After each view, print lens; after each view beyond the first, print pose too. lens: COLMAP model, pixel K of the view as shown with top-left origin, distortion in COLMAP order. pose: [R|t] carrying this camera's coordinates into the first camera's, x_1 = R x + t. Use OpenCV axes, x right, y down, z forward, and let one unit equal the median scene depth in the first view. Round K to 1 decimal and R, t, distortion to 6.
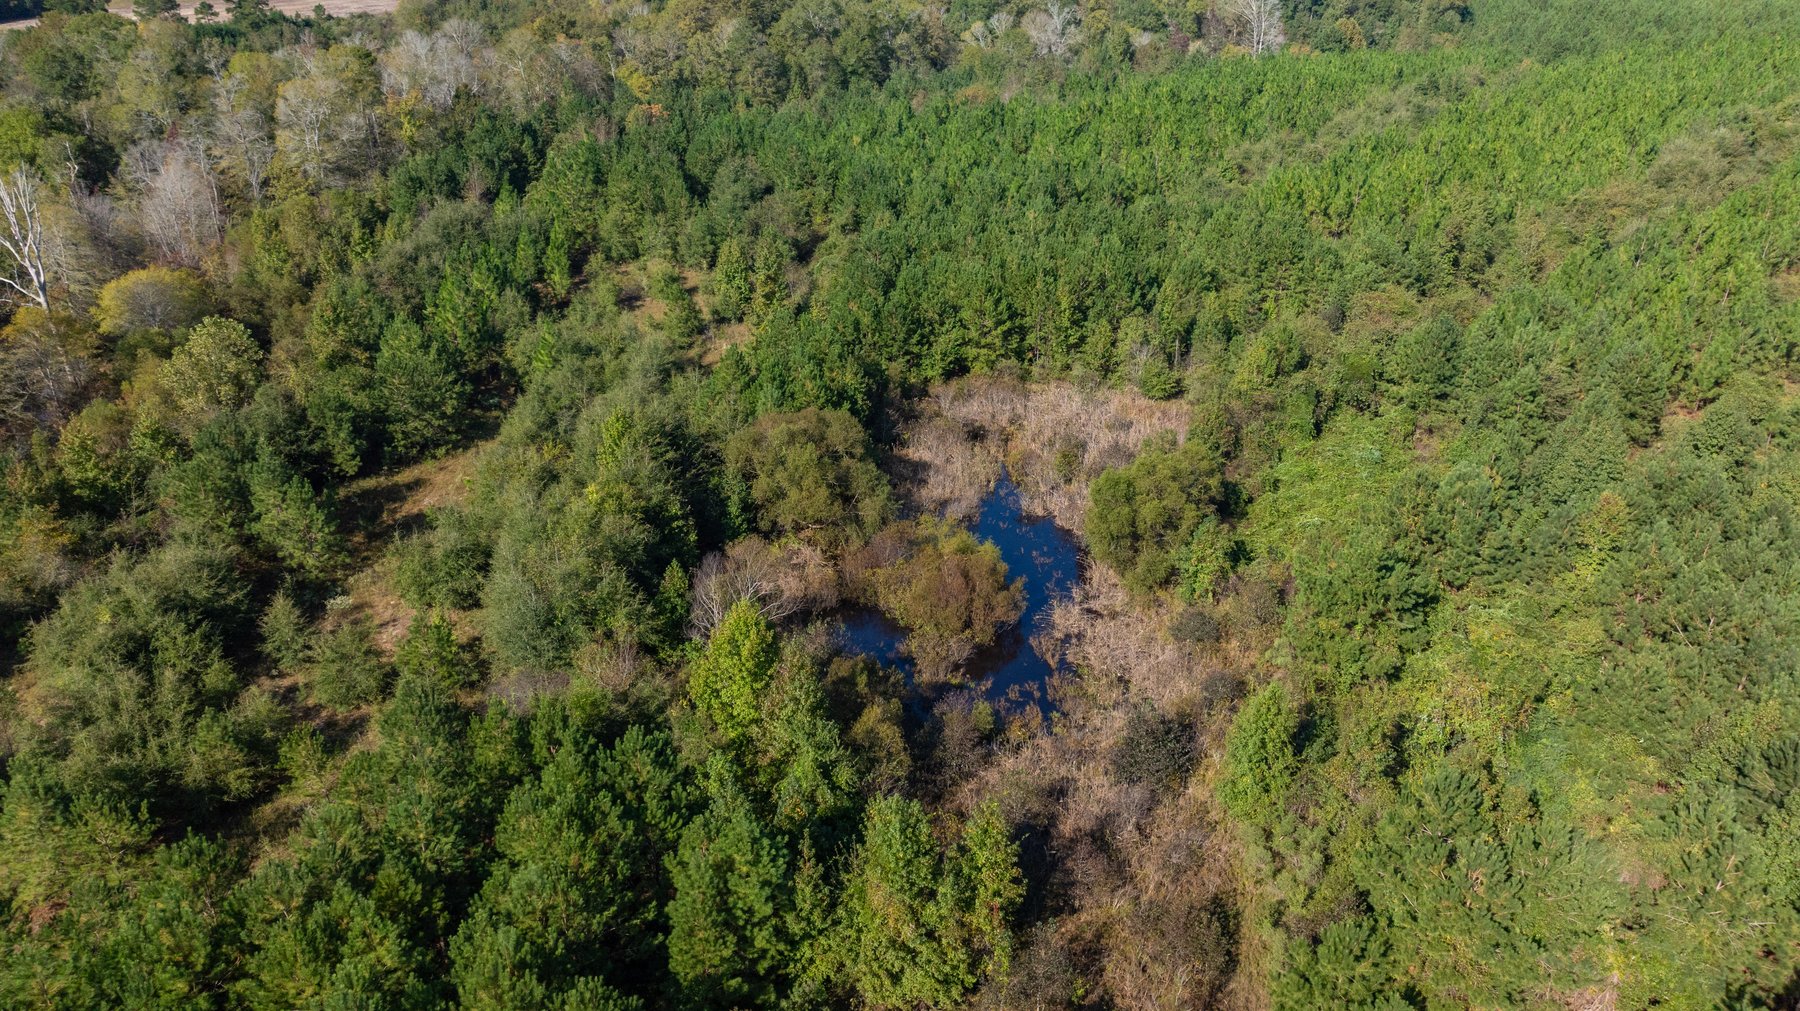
lens RADIAL K [[1276.1, 0, 900.3], [0, 1276.1, 505.2], [0, 0, 1]] dist [-0.048936, 0.060963]
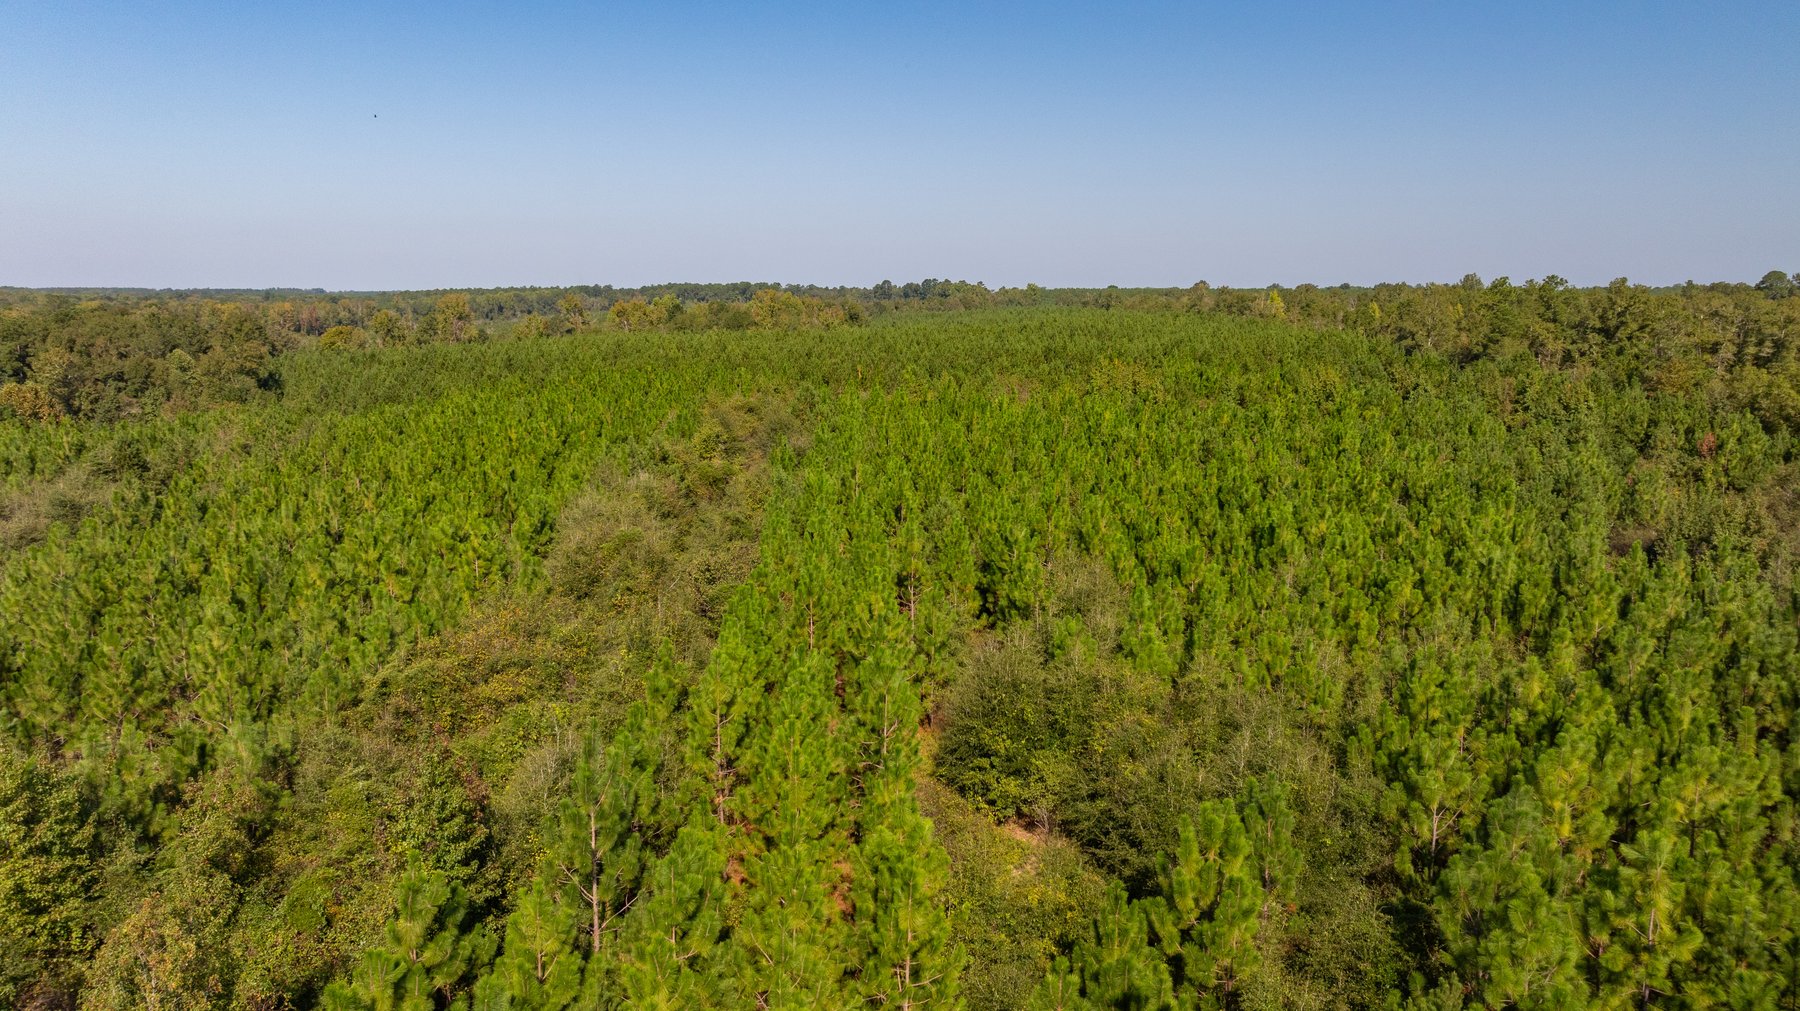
lens RADIAL K [[1276.1, 0, 919.1], [0, 1276.1, 499.8], [0, 0, 1]] dist [-0.048936, 0.060963]
pose [[0.687114, -0.121762, 0.716274, 0.326212], [0.338034, 0.926231, -0.166819, -0.150294], [-0.643123, 0.356749, 0.677586, 0.540340]]
